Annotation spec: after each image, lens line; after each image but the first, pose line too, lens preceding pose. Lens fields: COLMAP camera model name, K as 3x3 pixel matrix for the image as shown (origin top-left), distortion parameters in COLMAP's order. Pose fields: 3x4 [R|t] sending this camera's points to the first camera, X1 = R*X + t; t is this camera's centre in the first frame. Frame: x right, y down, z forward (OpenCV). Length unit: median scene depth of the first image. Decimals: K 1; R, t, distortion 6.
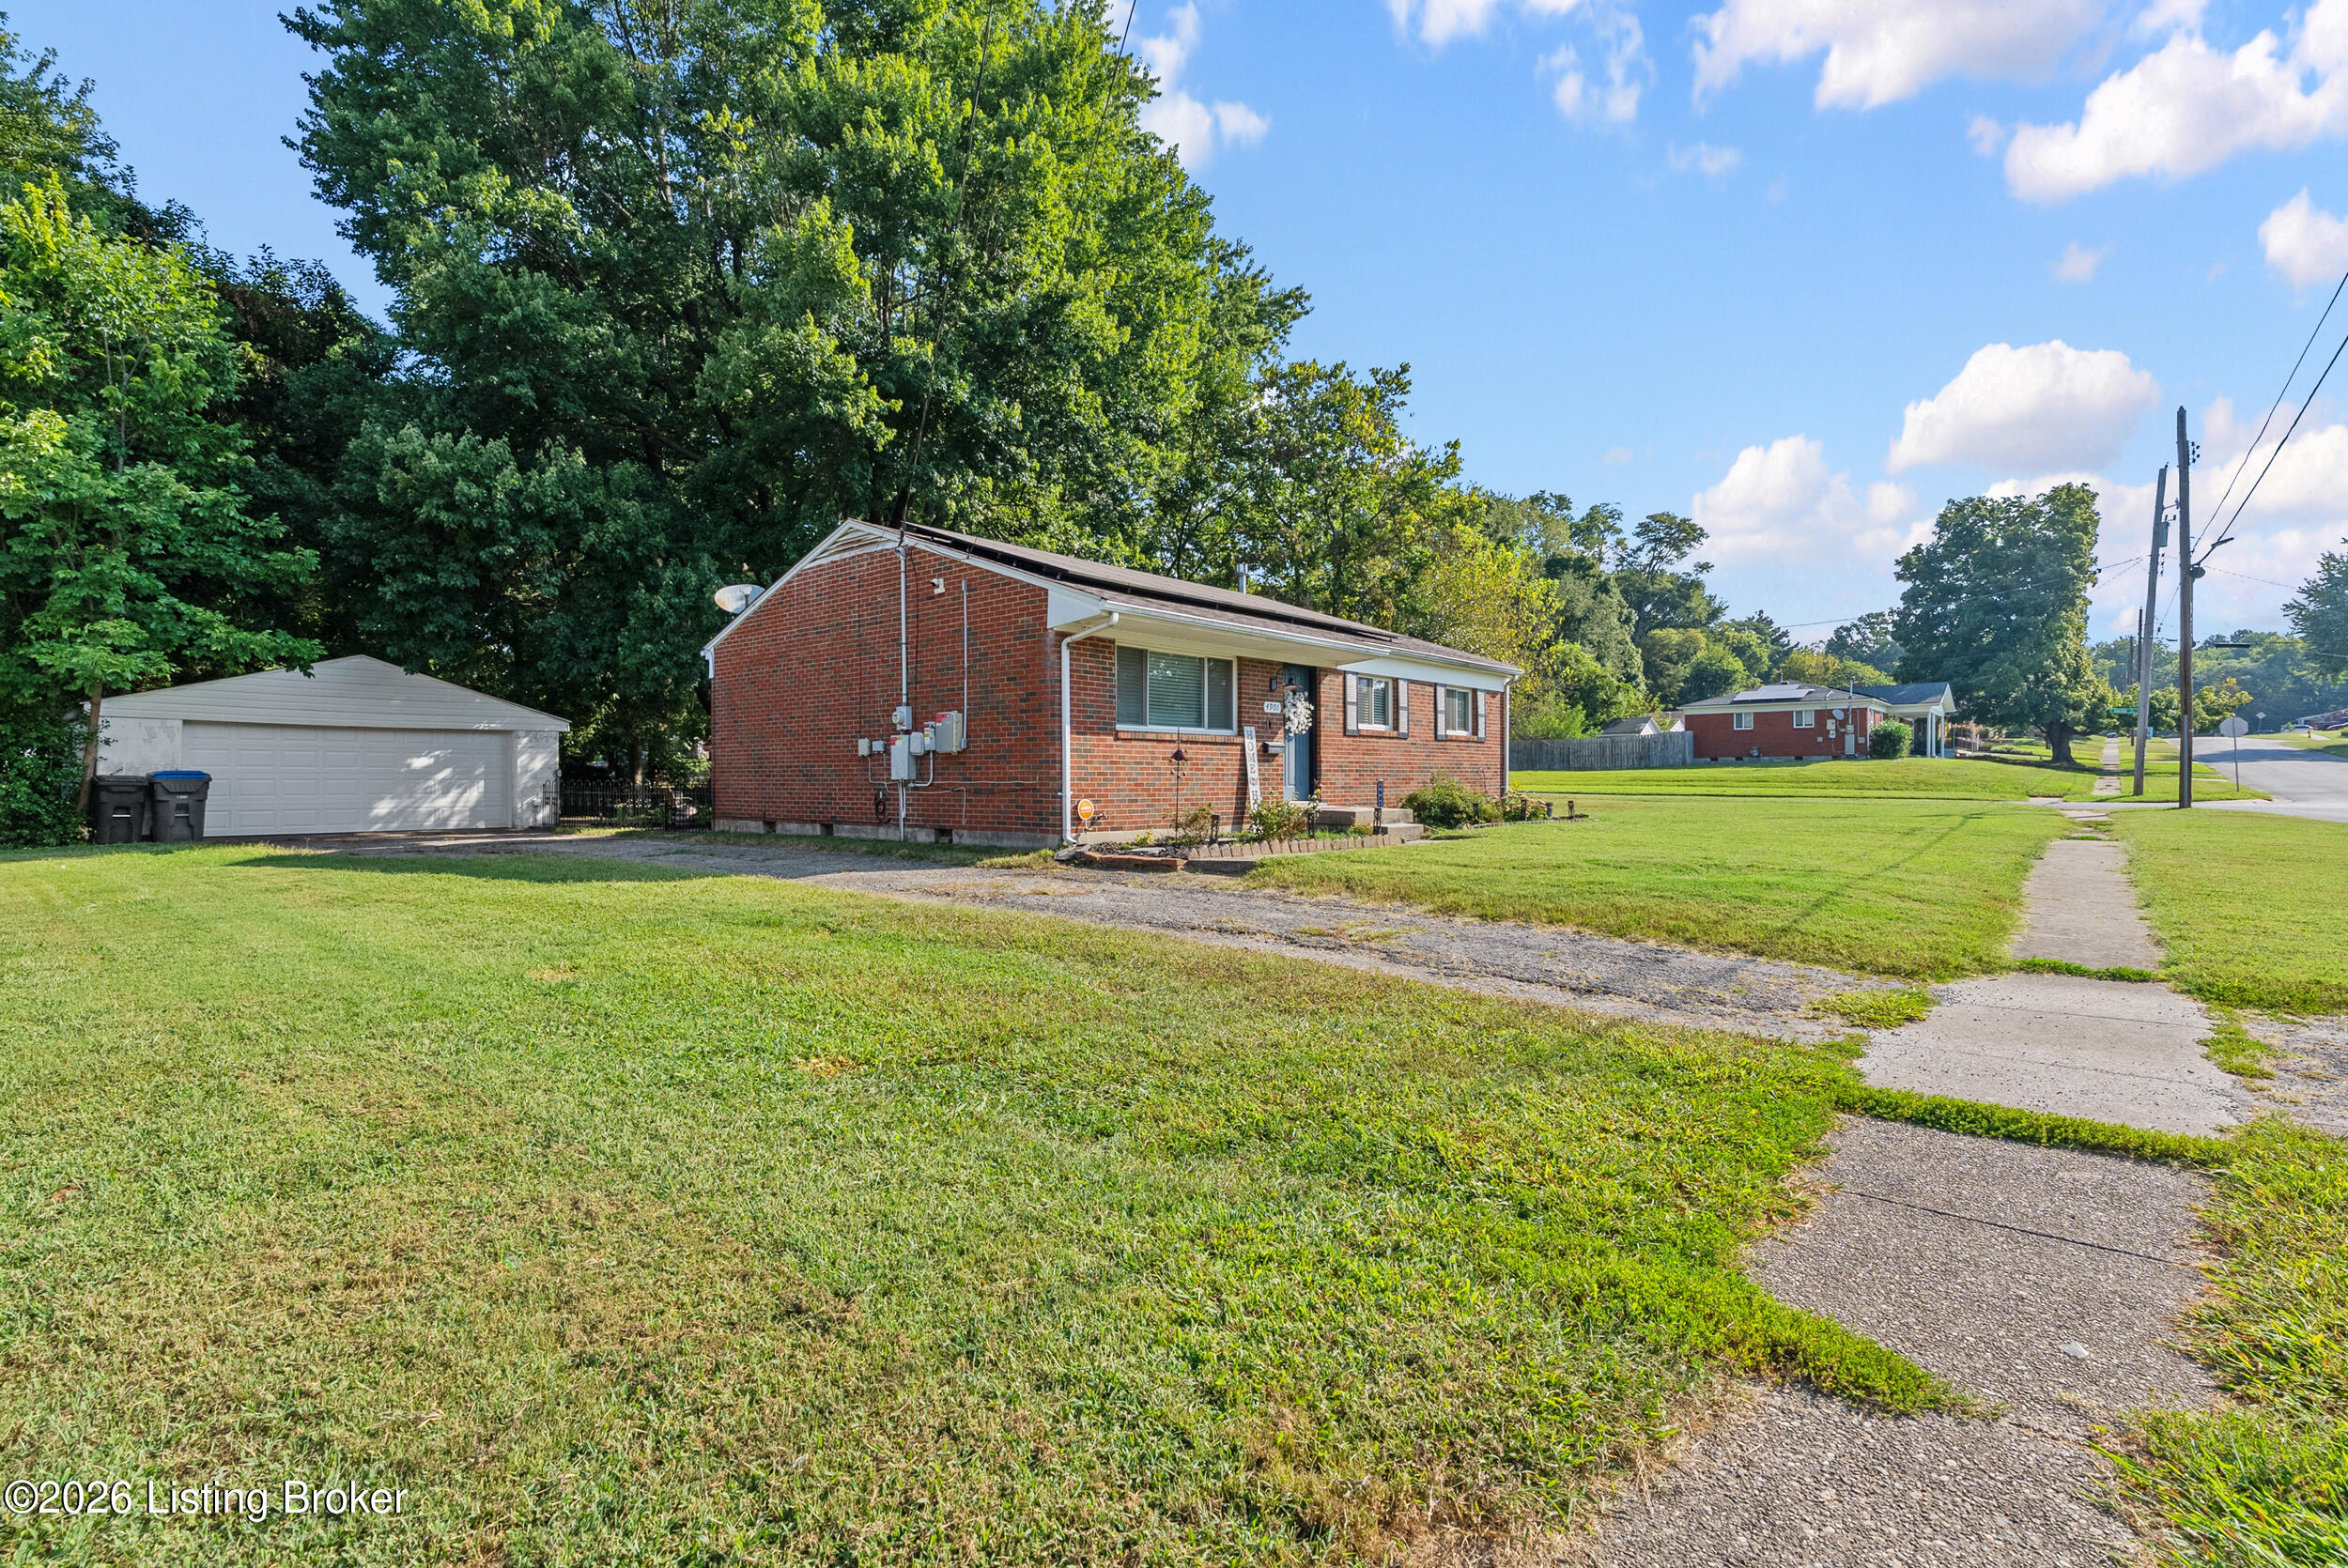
lens RADIAL K [[1094.9, 0, 1173.8], [0, 1094.9, 778.7], [0, 0, 1]] dist [0.001439, 0.001802]
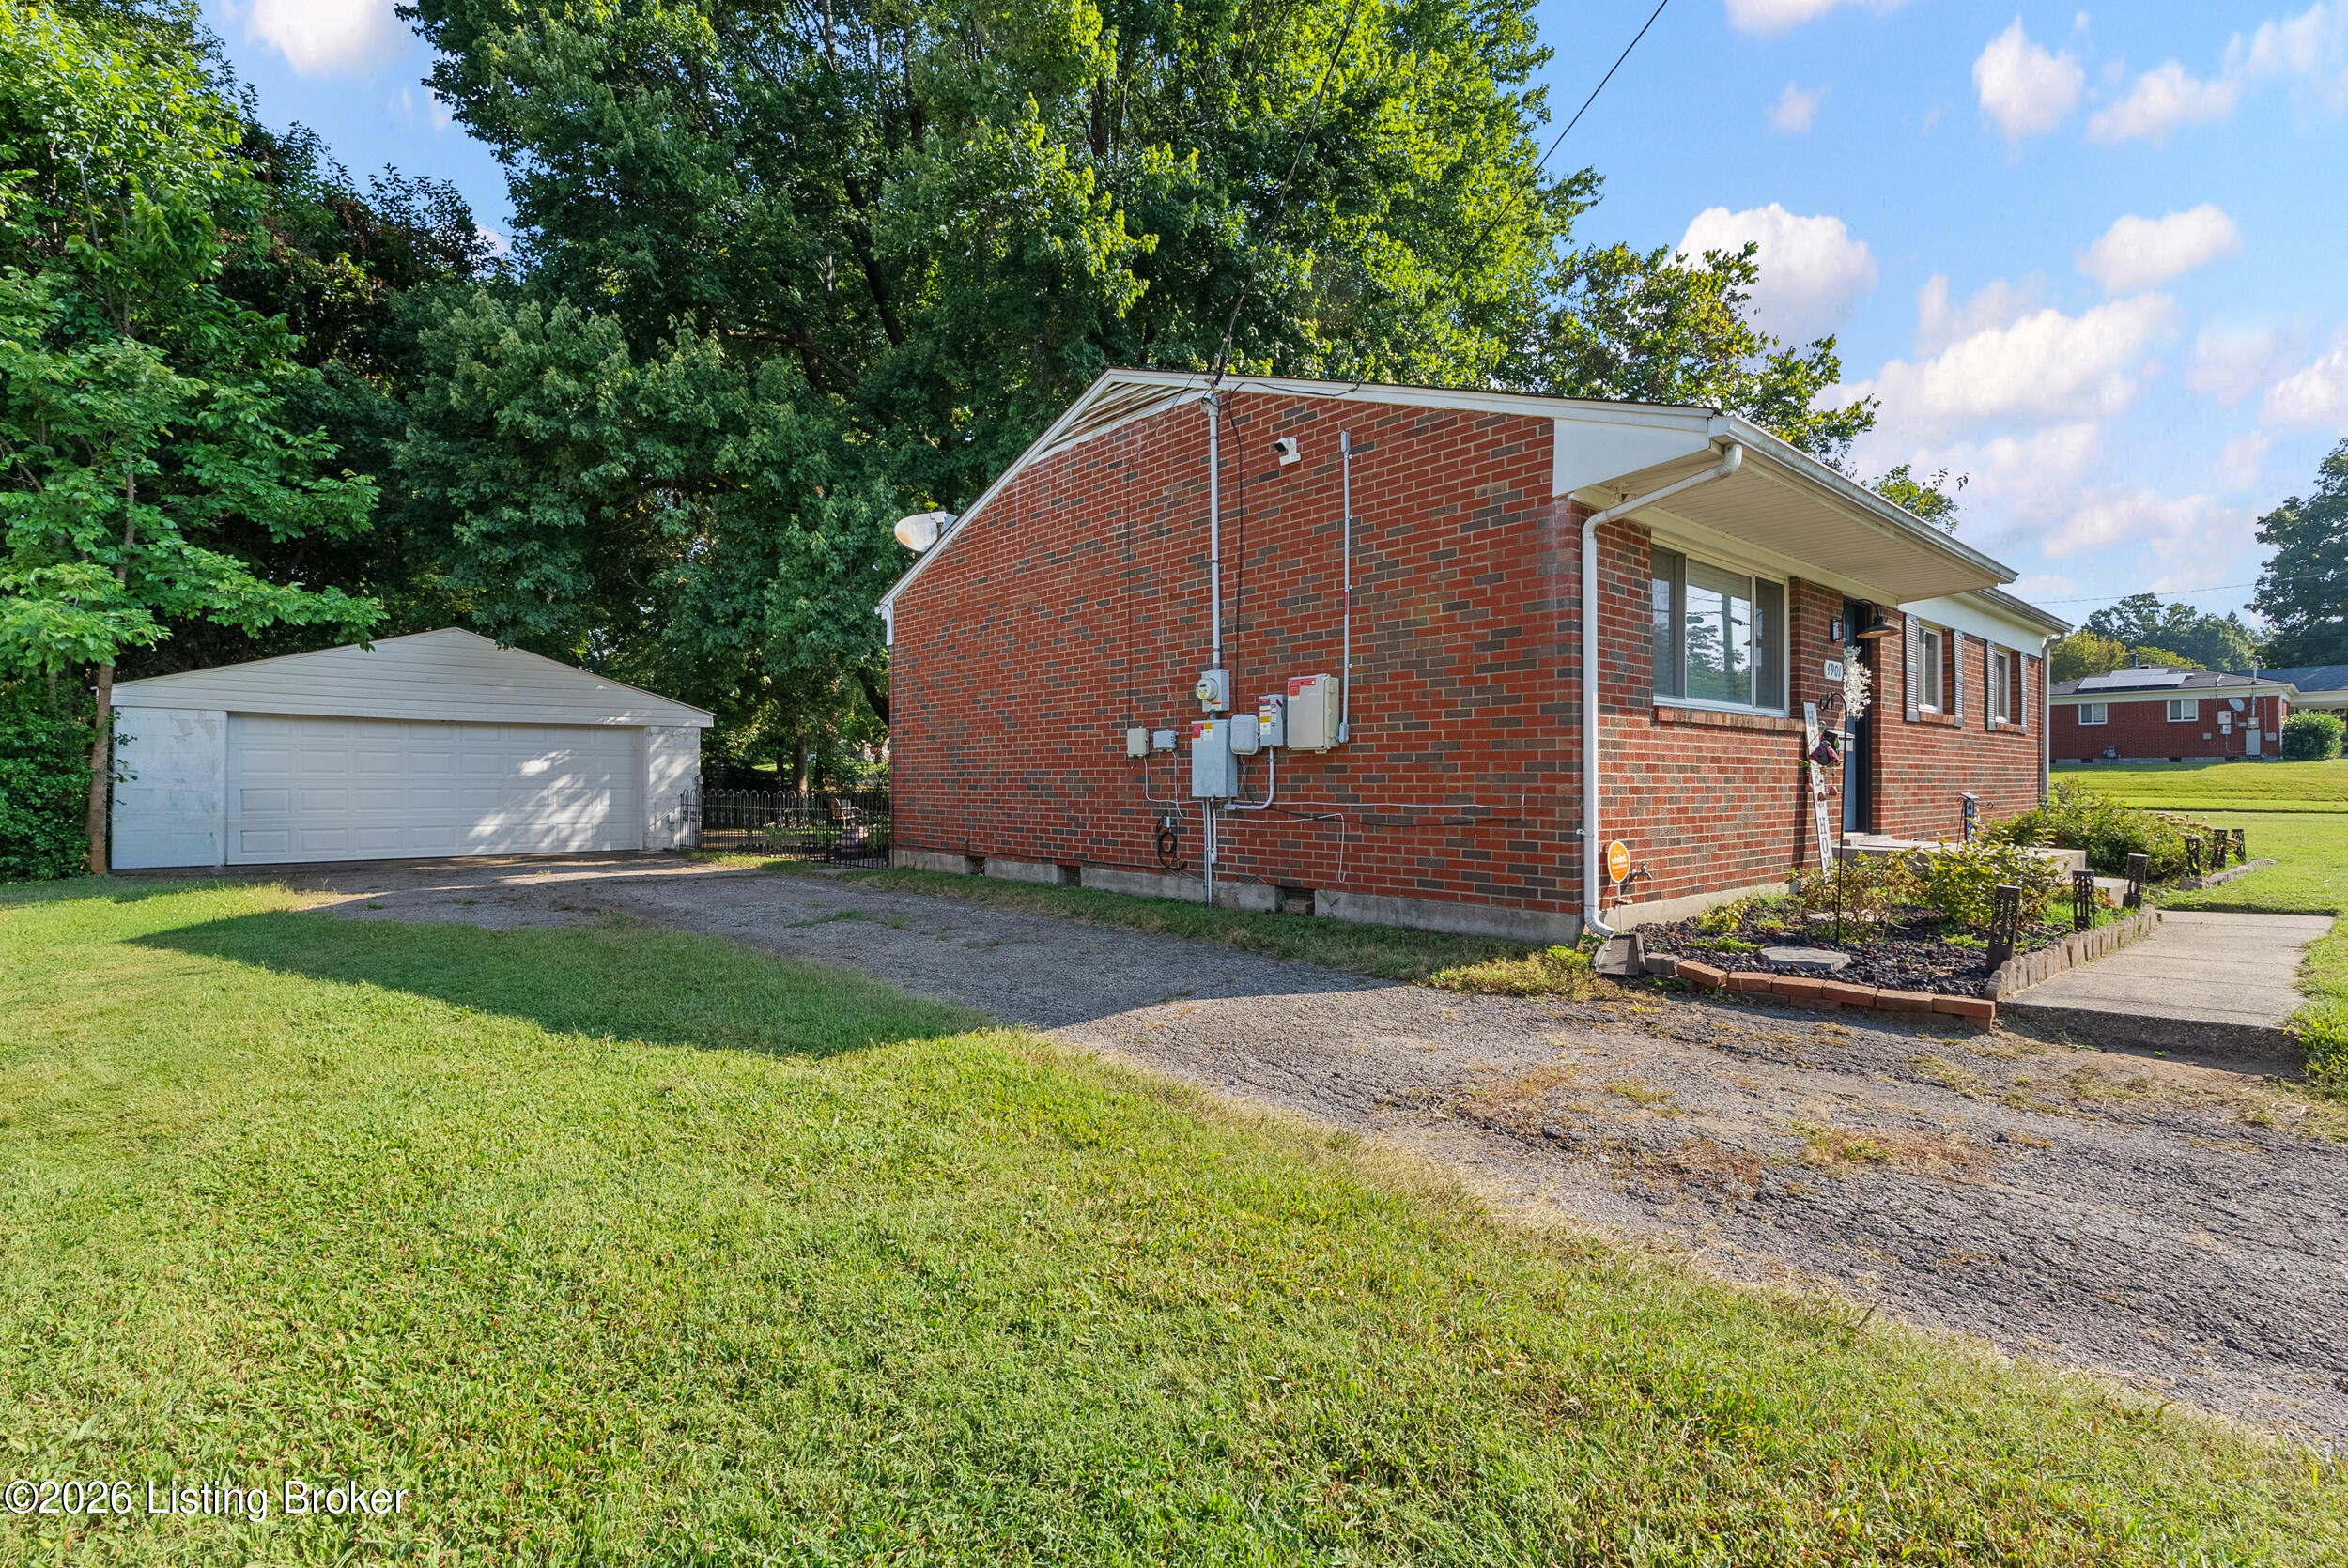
lens RADIAL K [[1094.9, 0, 1171.6], [0, 1094.9, 780.7], [0, 0, 1]] dist [0.001439, 0.001802]
pose [[0.990750, 0.001028, -0.135694, -0.149364], [-0.001151, 0.999999, -0.000831, -0.005886], [0.135693, 0.000979, 0.990750, 0.333045]]
